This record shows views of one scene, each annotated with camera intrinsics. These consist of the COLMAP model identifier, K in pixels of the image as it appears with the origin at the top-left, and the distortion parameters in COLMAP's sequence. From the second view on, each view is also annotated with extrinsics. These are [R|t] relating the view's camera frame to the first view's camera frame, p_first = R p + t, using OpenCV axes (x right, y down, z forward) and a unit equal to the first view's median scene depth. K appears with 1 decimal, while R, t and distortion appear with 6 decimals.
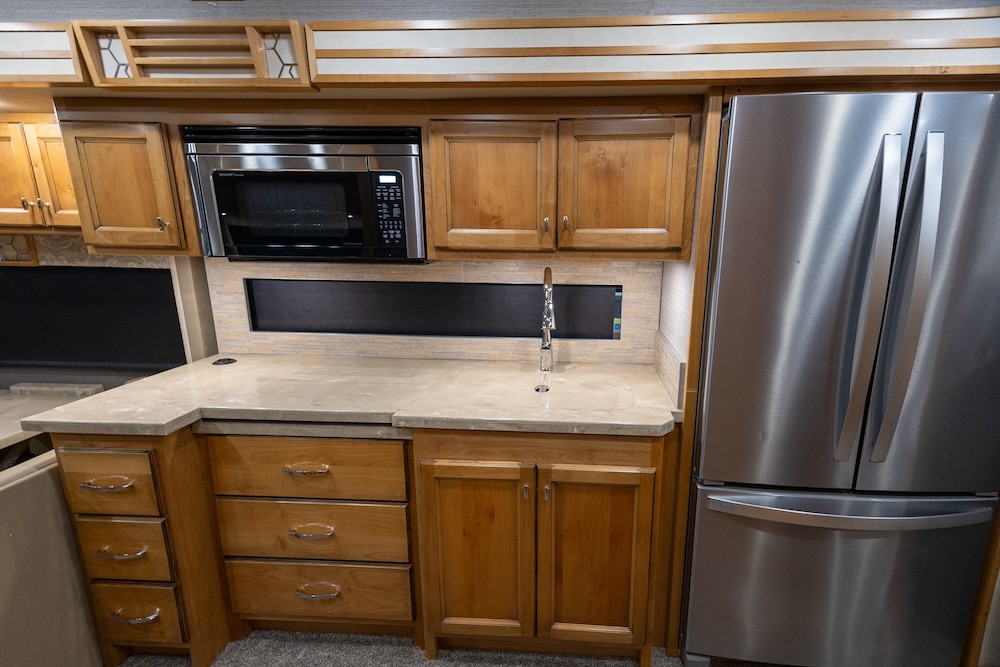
lens RADIAL K [[462.2, 0, 532.5], [0, 462.2, 335.4], [0, 0, 1]] dist [0.016349, 0.000097]
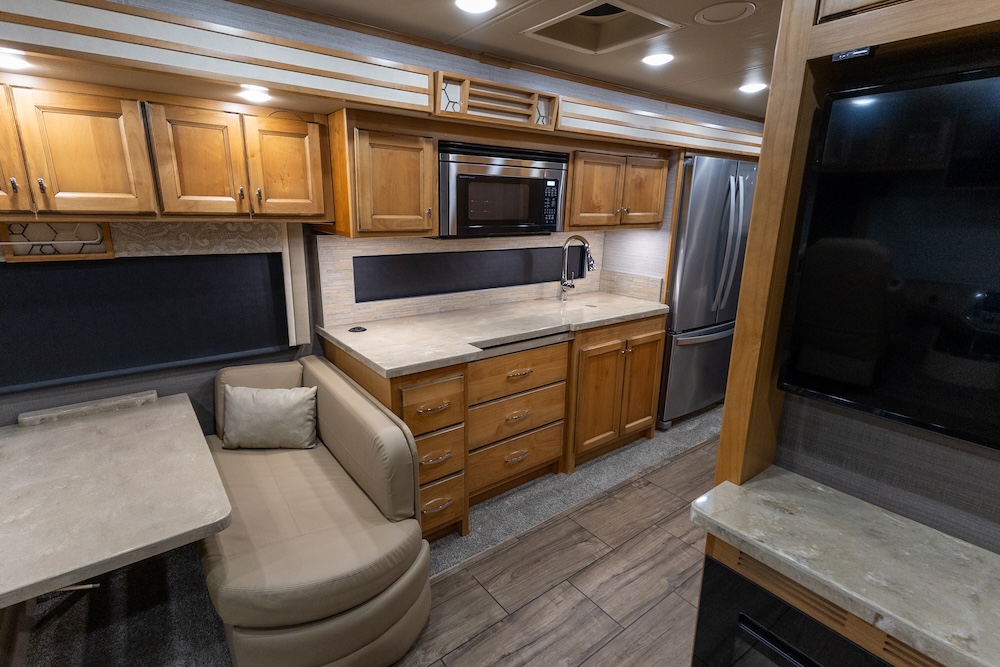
lens RADIAL K [[470.0, 0, 500.0], [0, 470.0, 333.5], [0, 0, 1]] dist [0.014980, -0.000417]
pose [[0.770702, -0.166260, 0.615123, -1.554920], [0.134705, 0.986053, 0.097743, -0.000709], [-0.622795, 0.007529, 0.782349, -0.185111]]
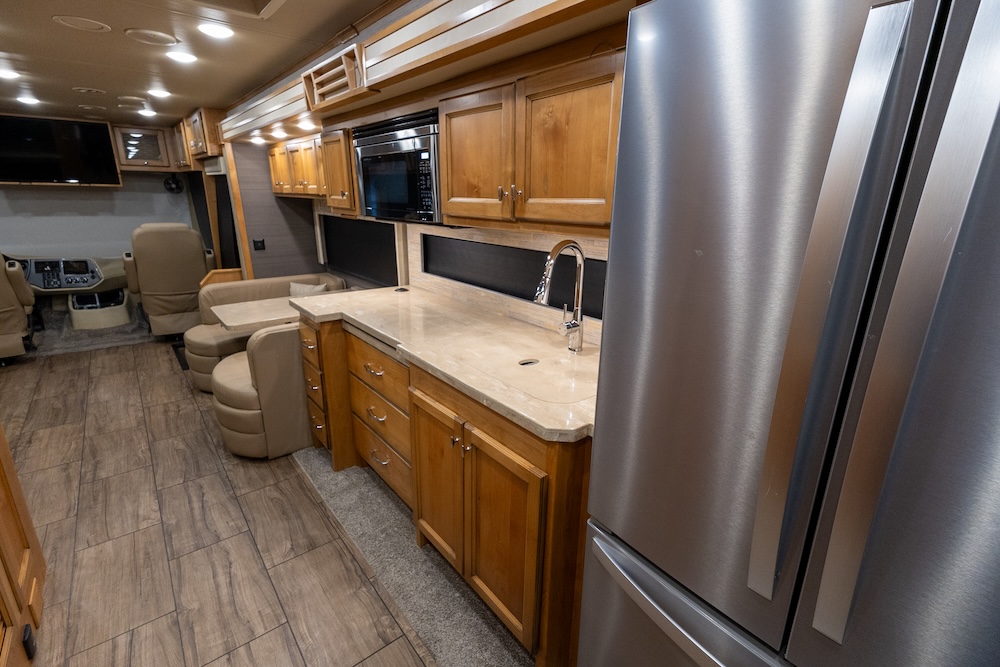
lens RADIAL K [[443.2, 0, 480.4], [0, 443.2, 328.4], [0, 0, 1]] dist [0.011705, -0.000435]
pose [[0.671915, 0.214087, -0.709011, 0.703386], [-0.167542, 0.976431, 0.136059, -0.077301], [0.721429, 0.027369, 0.691947, 0.310170]]
